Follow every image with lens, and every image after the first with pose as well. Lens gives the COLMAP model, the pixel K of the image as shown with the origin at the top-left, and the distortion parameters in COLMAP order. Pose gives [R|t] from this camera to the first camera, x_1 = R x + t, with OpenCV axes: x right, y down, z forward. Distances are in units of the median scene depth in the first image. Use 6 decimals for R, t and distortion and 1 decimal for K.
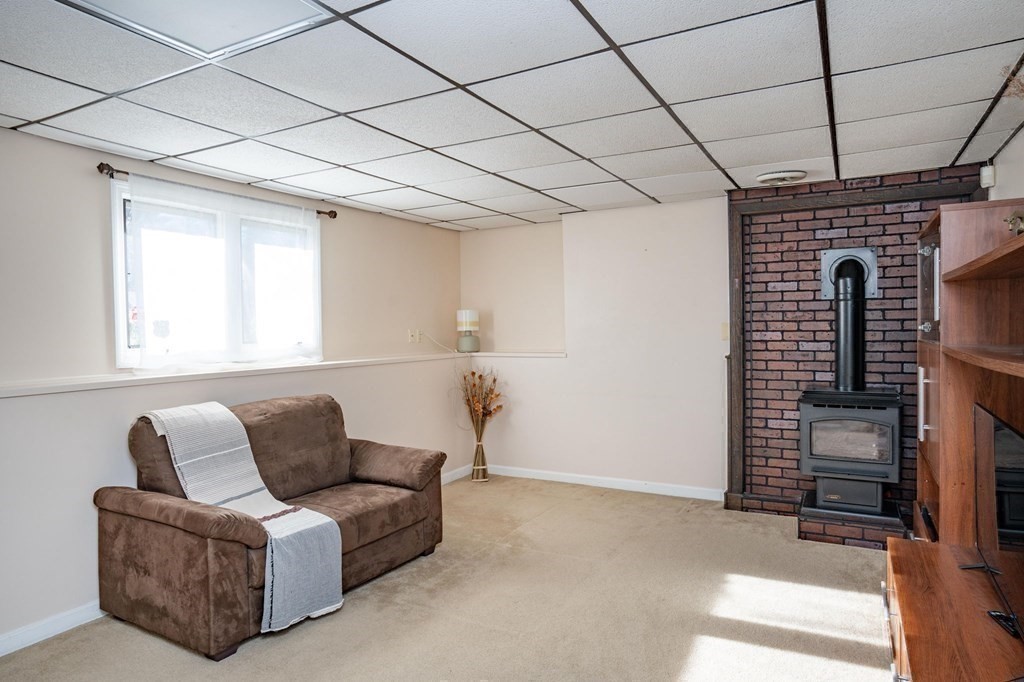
lens RADIAL K [[616.4, 0, 512.0], [0, 616.4, 341.0], [0, 0, 1]] dist [-0.036005, 0.029804]
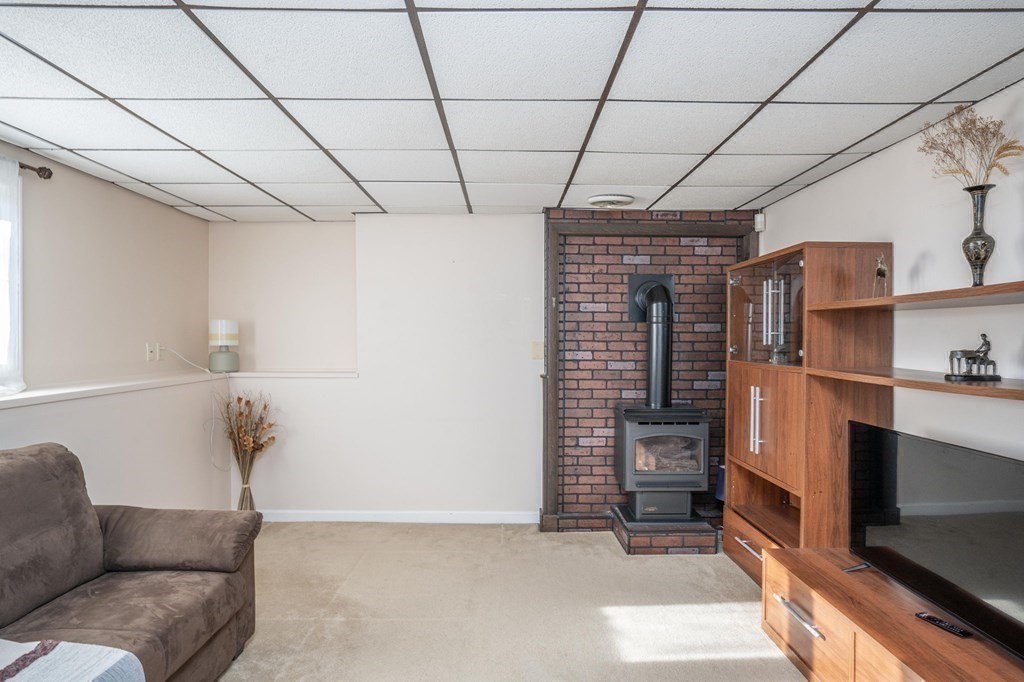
lens RADIAL K [[603.0, 0, 512.5], [0, 603.0, 345.1], [0, 0, 1]] dist [-0.046019, 0.041157]
pose [[0.872402, 0.012114, 0.488638, -0.169204], [-0.004952, 0.999861, -0.015945, -0.008965], [-0.488763, 0.011491, 0.872341, 0.185916]]
